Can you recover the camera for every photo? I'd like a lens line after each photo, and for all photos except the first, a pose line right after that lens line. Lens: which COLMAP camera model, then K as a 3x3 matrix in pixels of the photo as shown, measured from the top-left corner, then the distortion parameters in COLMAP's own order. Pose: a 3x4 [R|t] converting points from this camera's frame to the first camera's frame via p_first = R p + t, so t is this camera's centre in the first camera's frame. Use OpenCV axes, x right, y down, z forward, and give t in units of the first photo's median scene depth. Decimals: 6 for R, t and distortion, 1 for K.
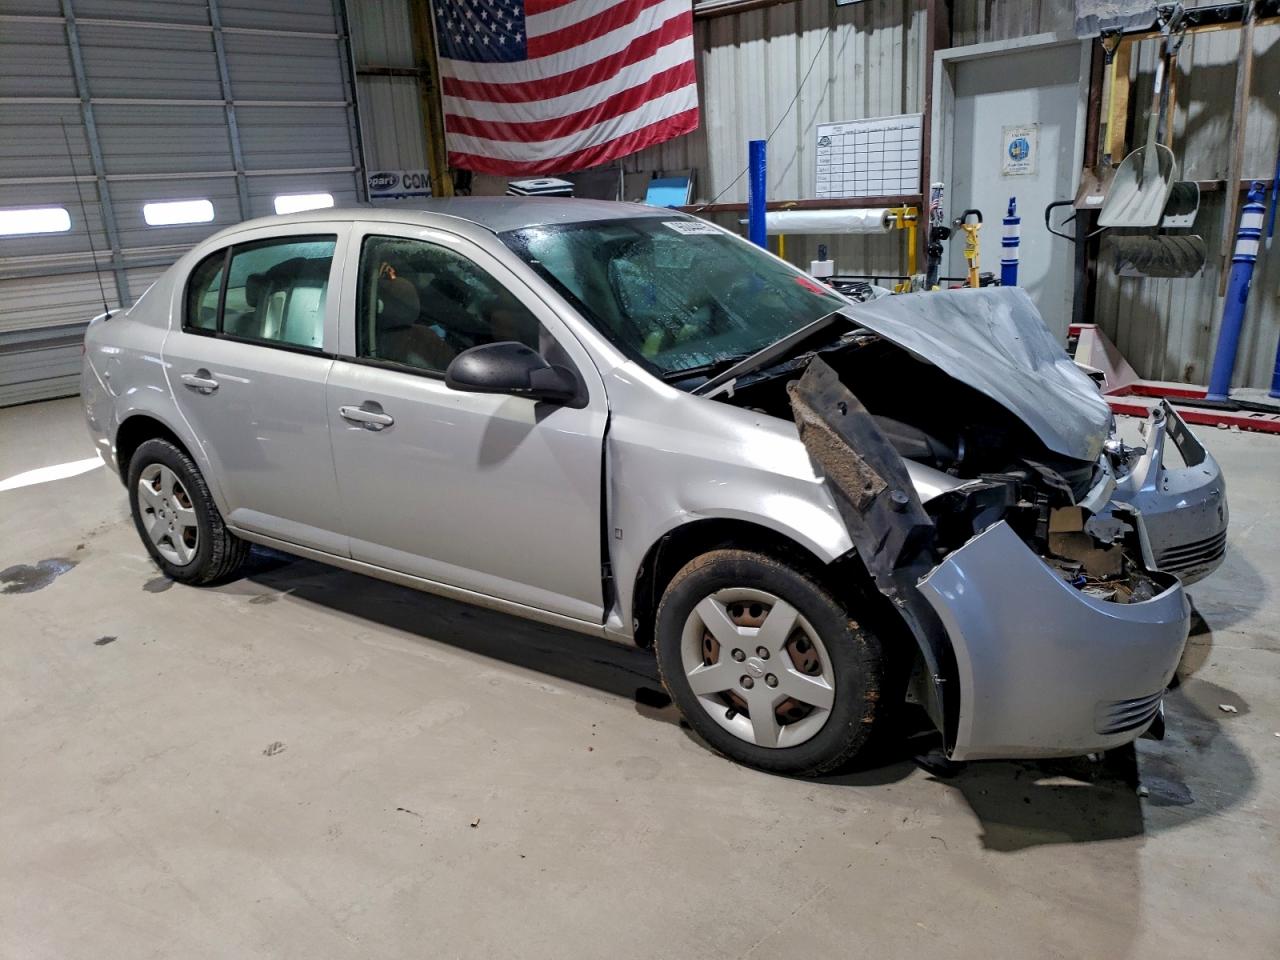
lens RADIAL K [[1034.3, 0, 645.5], [0, 1034.3, 482.9], [0, 0, 1]] dist [0.006871, 0.008527]
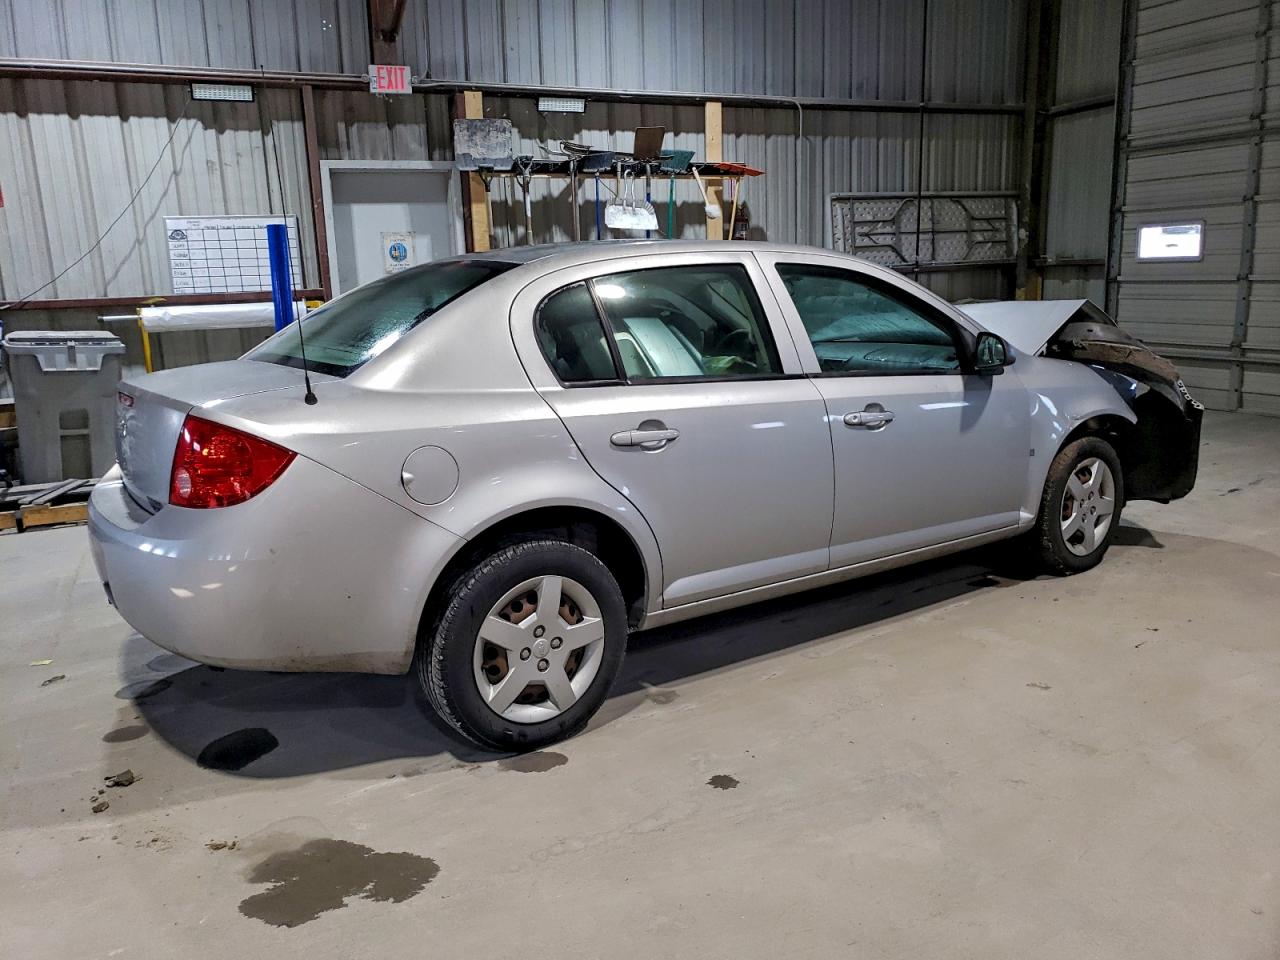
lens RADIAL K [[1000.0, 0, 641.8], [0, 1000.0, 452.9], [0, 0, 1]] dist [0.008075, 0.005258]
pose [[0.338155, -0.126297, 0.932577, -0.636742], [0.274822, 0.961011, 0.030496, -0.060756], [-0.900069, 0.245980, 0.359680, 0.396876]]
